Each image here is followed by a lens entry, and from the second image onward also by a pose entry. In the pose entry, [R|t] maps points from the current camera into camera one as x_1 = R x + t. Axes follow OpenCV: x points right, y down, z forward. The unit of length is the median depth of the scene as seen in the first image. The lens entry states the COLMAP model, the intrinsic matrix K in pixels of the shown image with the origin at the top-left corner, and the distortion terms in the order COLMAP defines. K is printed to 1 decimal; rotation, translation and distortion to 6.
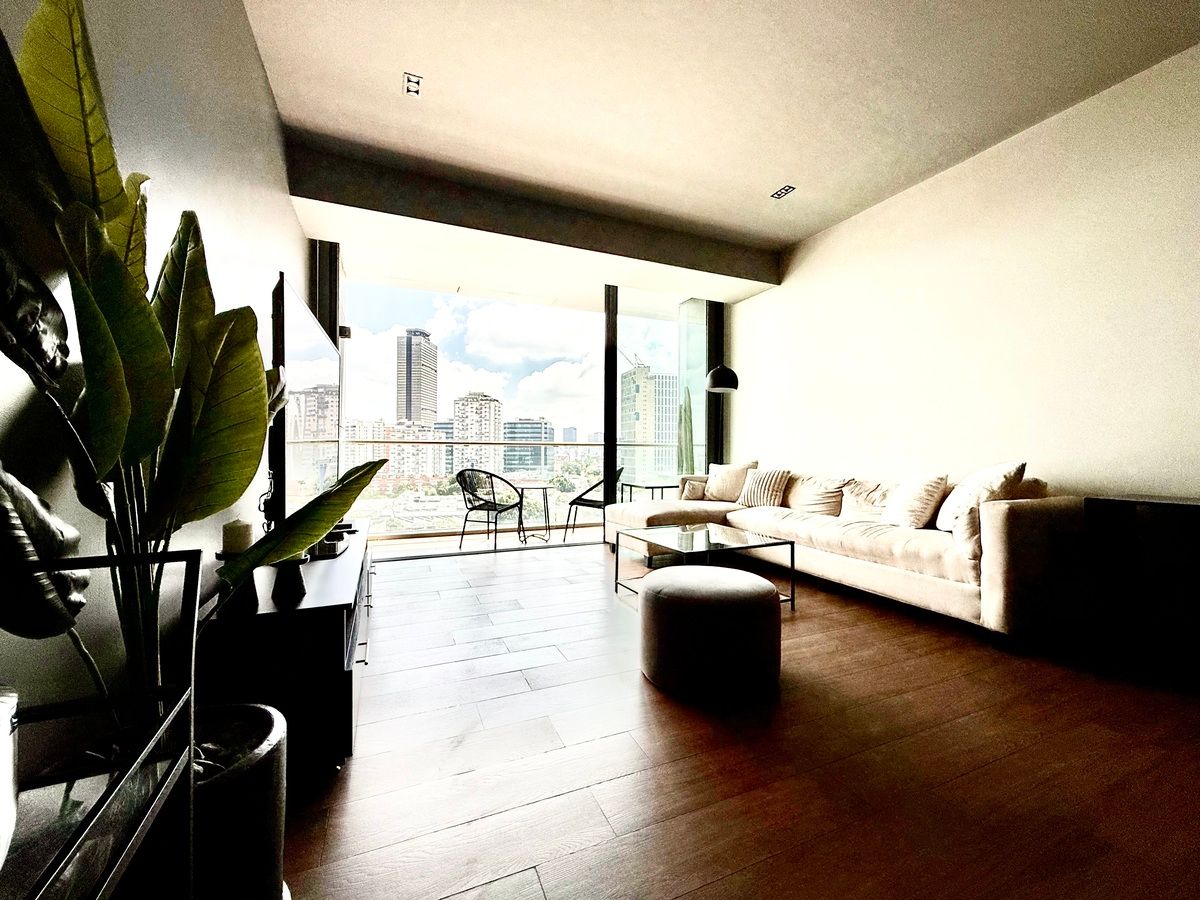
lens RADIAL K [[478.0, 0, 601.5], [0, 478.0, 448.2], [0, 0, 1]] dist [-0.000246, -0.000331]
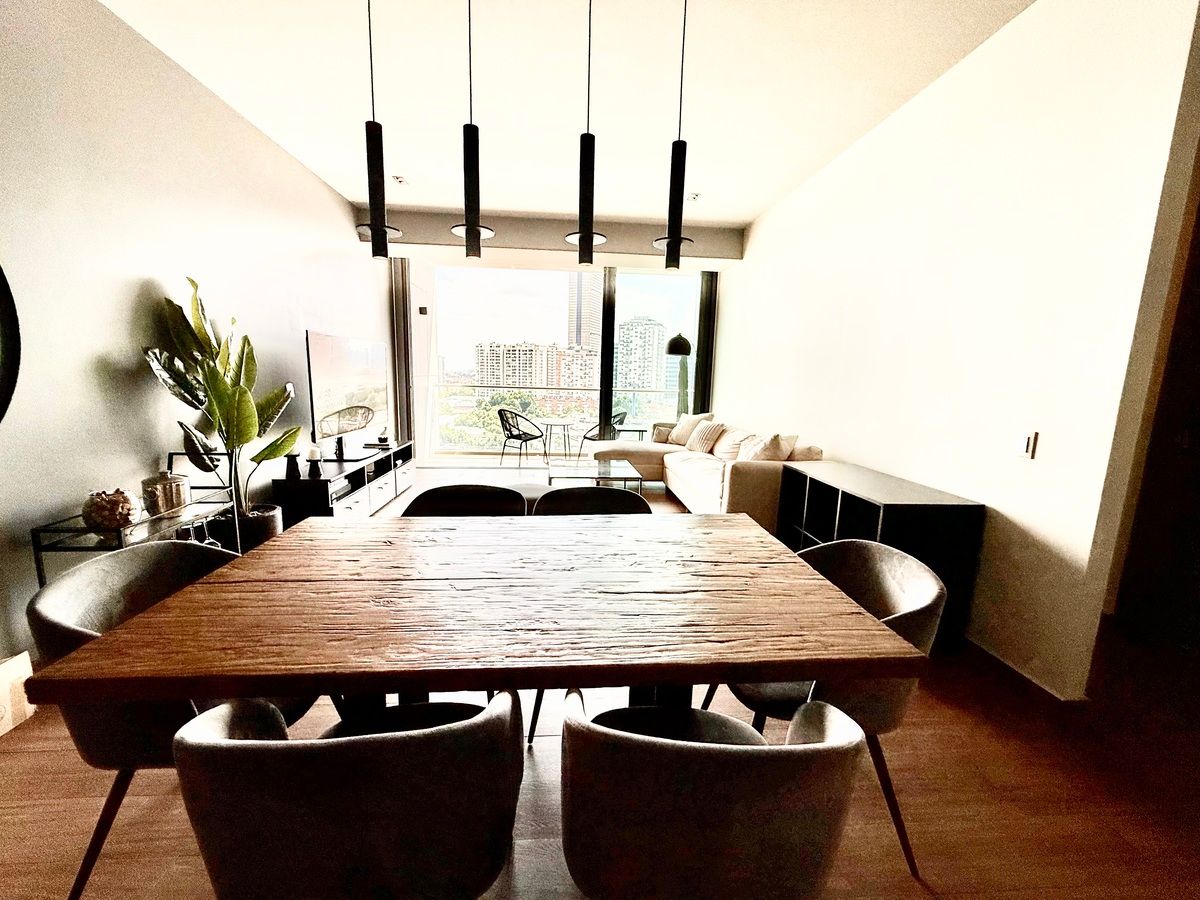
lens RADIAL K [[478.0, 0, 602.0], [0, 478.0, 450.6], [0, 0, 1]] dist [-0.000246, -0.000331]
pose [[0.944225, 0.074317, -0.320804, 0.438562], [-0.022530, 0.986498, 0.162219, -0.068076], [0.328528, -0.145943, 0.933151, -0.219741]]
